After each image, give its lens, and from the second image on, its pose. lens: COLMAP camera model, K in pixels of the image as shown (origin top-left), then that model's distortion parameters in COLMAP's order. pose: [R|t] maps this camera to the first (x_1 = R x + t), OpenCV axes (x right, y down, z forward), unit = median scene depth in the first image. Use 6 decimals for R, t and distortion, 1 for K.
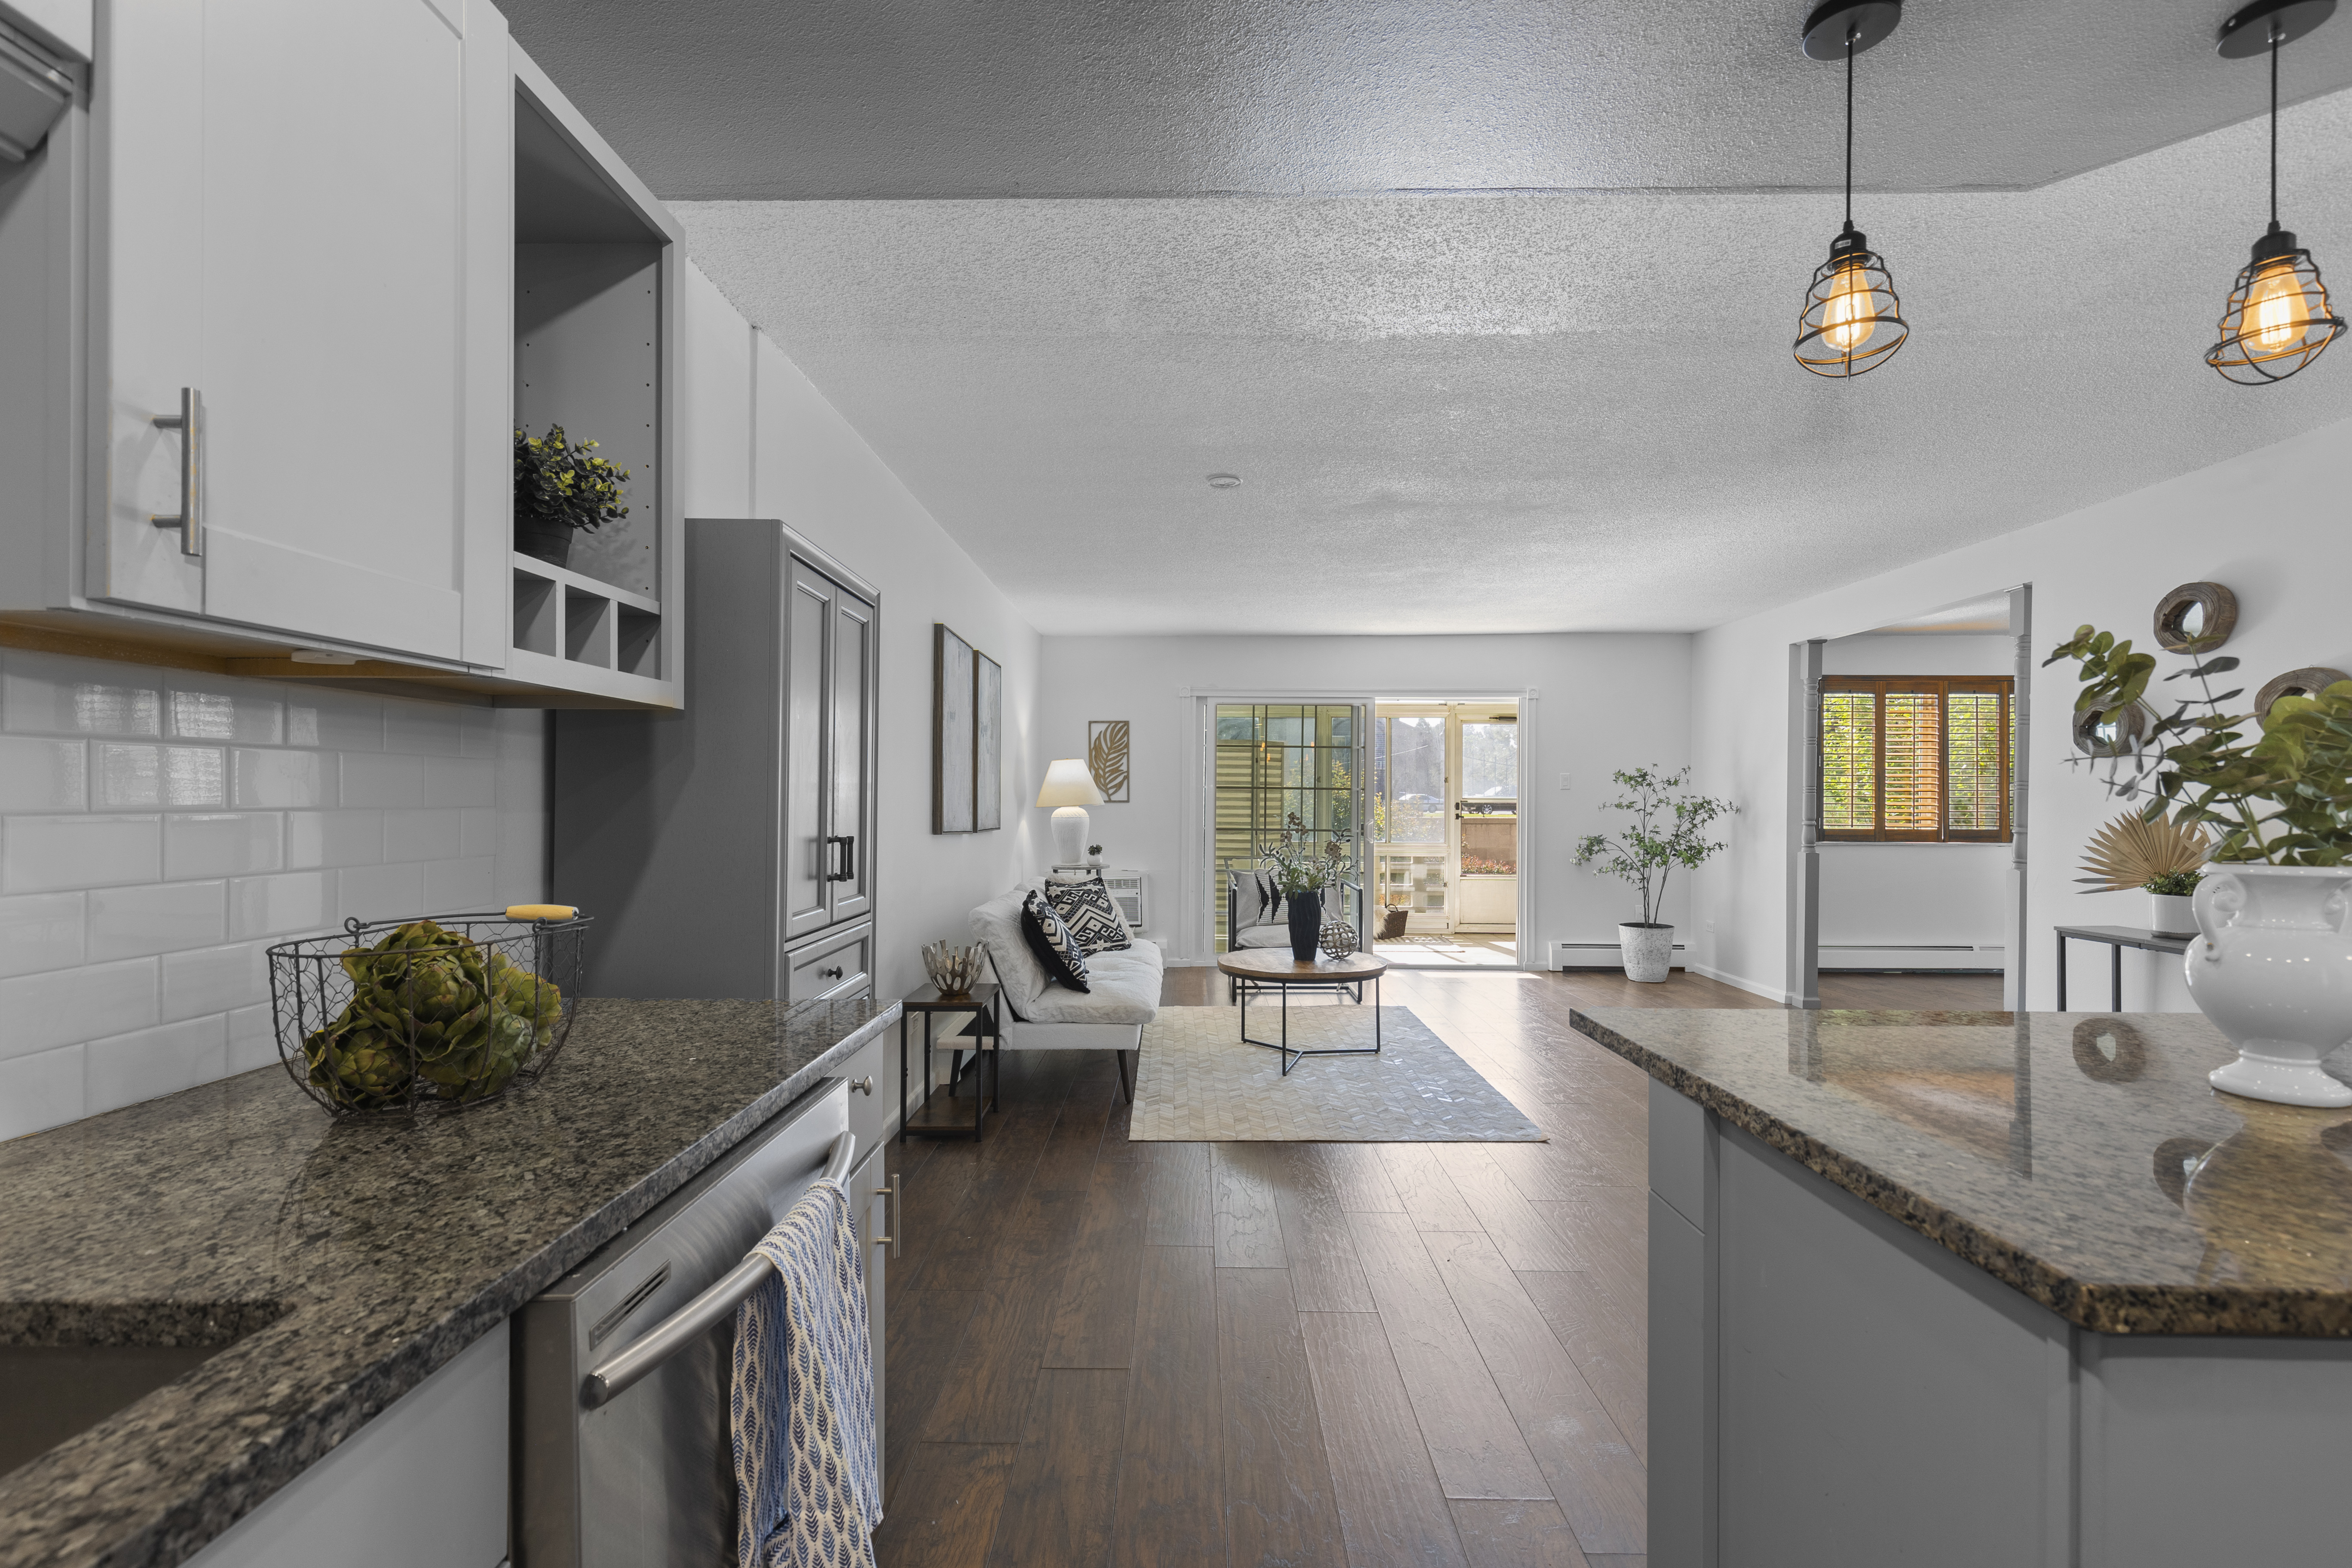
lens RADIAL K [[1057.3, 0, 1171.6], [0, 1057.3, 796.3], [0, 0, 1]] dist [0.005824, -0.001868]
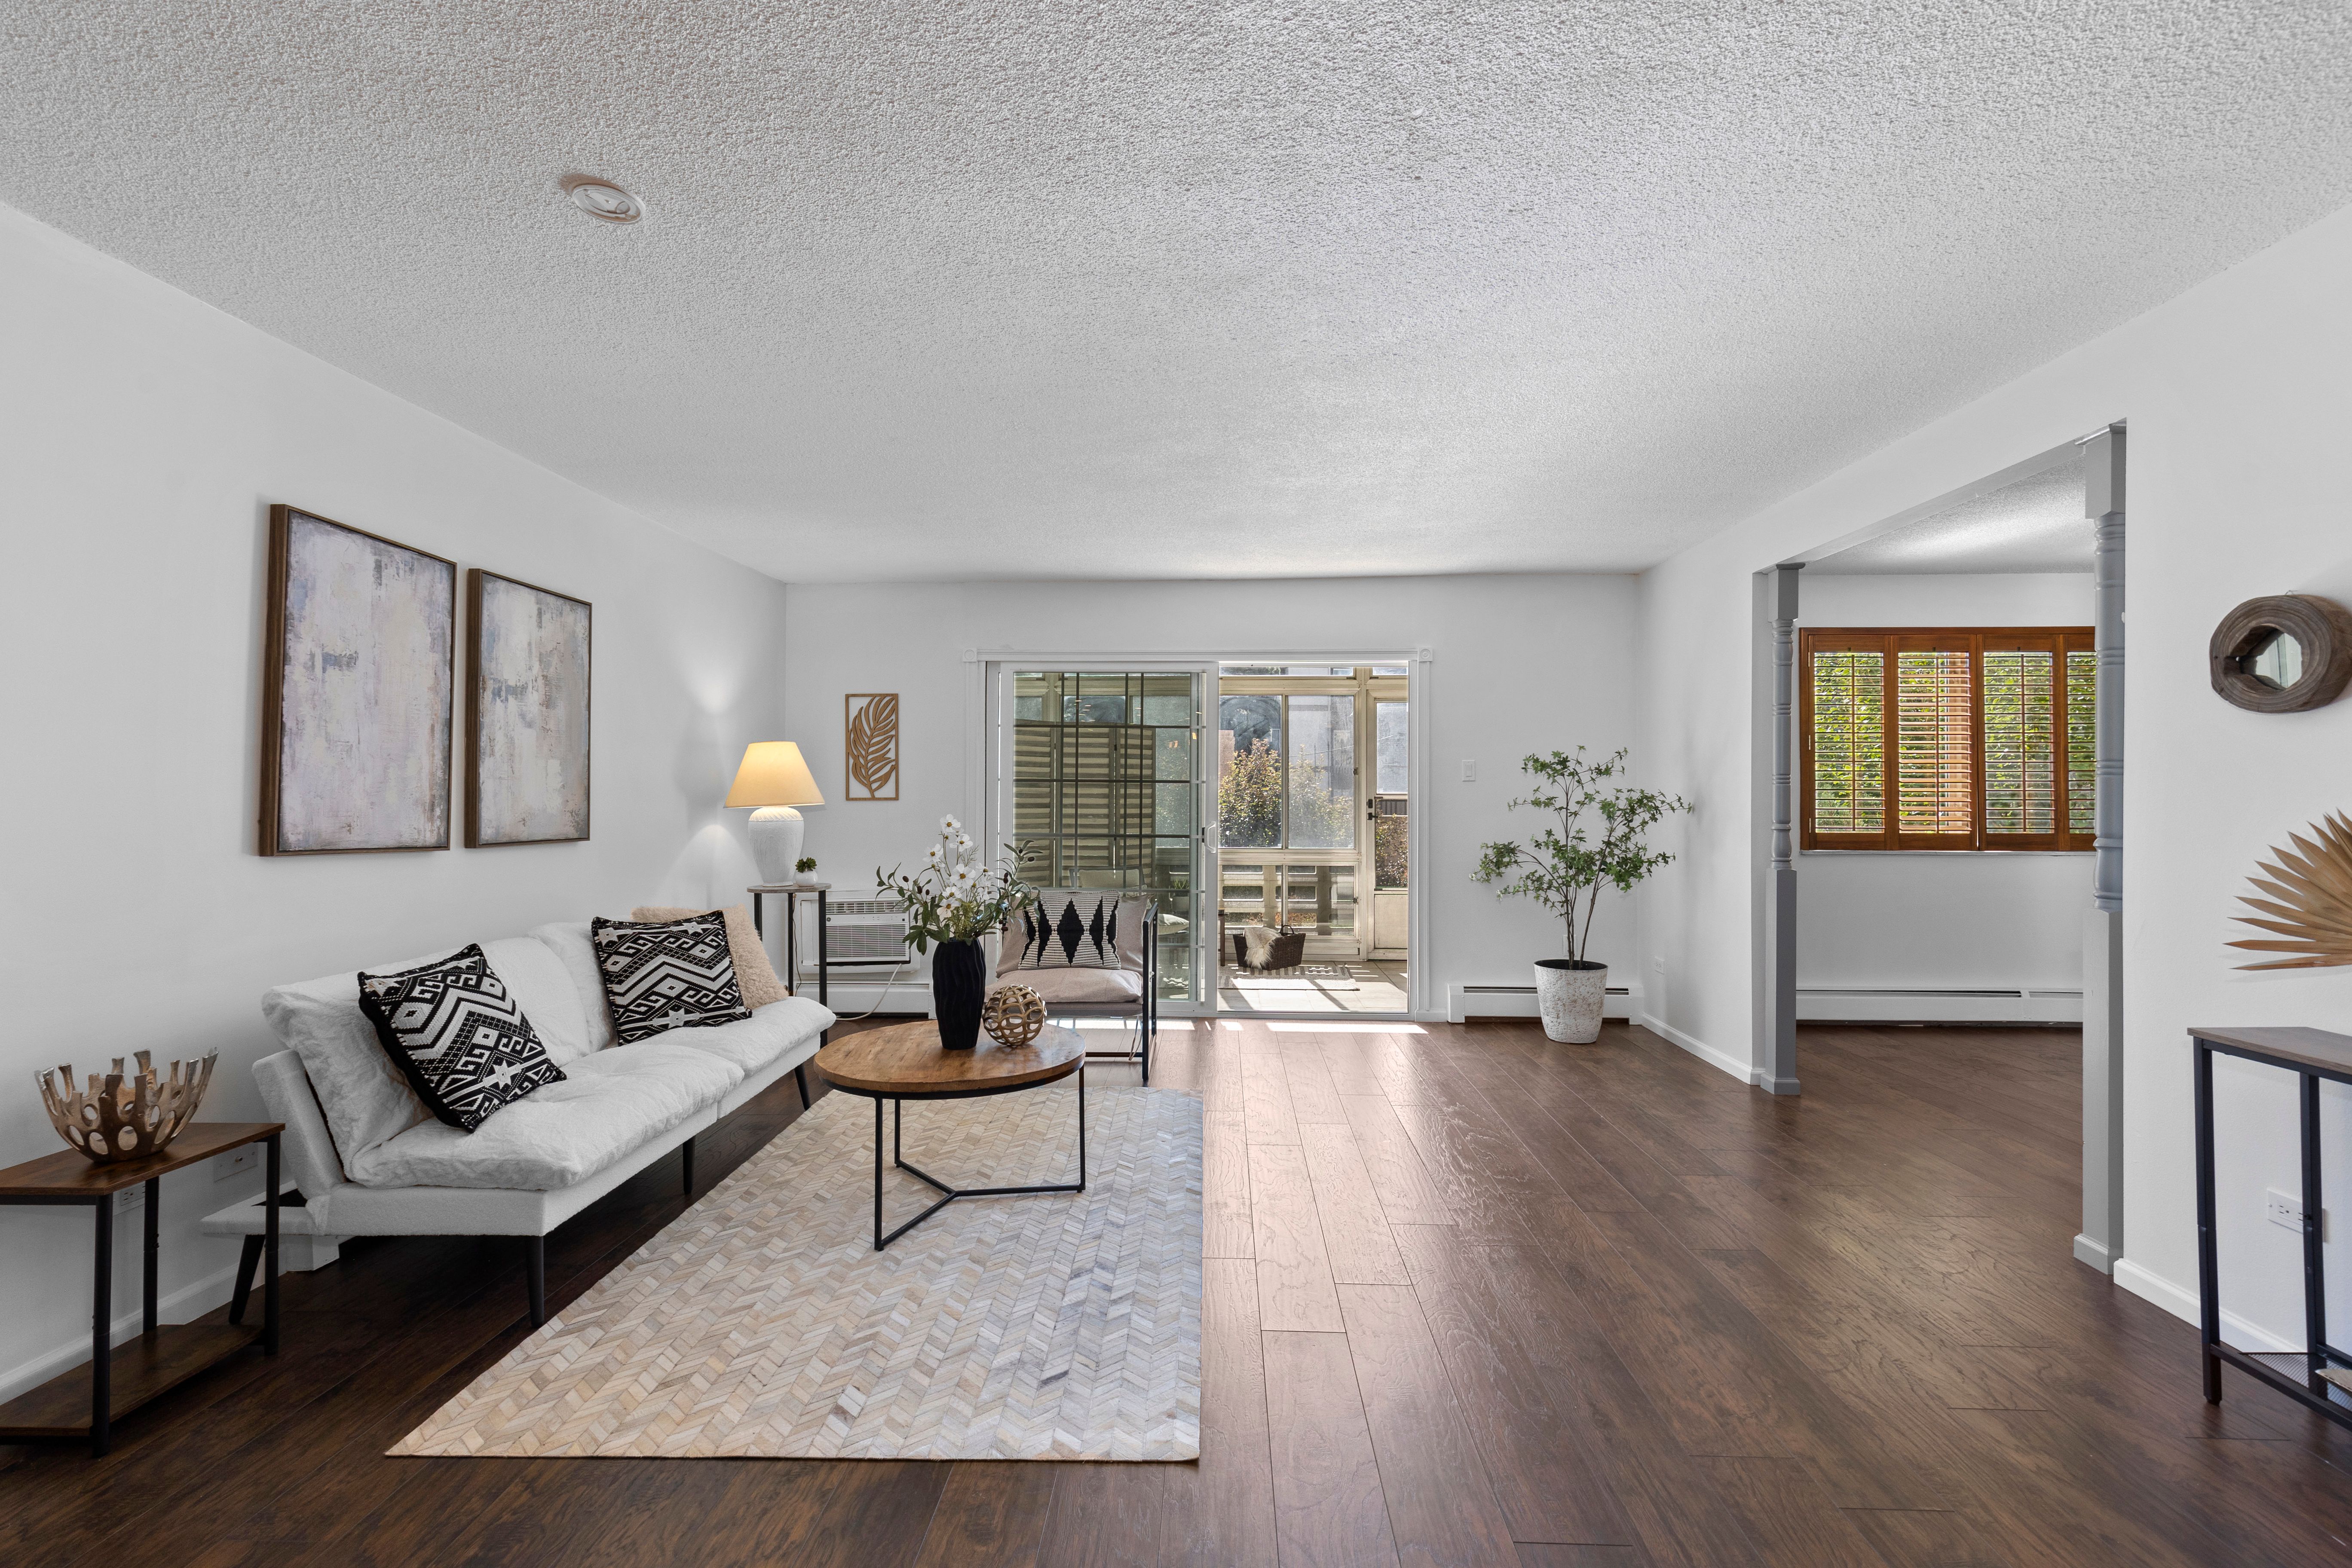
lens RADIAL K [[1057.3, 0, 1183.8], [0, 1057.3, 776.9], [0, 0, 1]] dist [0.005824, -0.001868]
pose [[0.999857, -0.003197, -0.016594, 0.256847], [0.002950, 0.999885, -0.014878, 0.001848], [0.016639, 0.014827, 0.999752, 0.345220]]
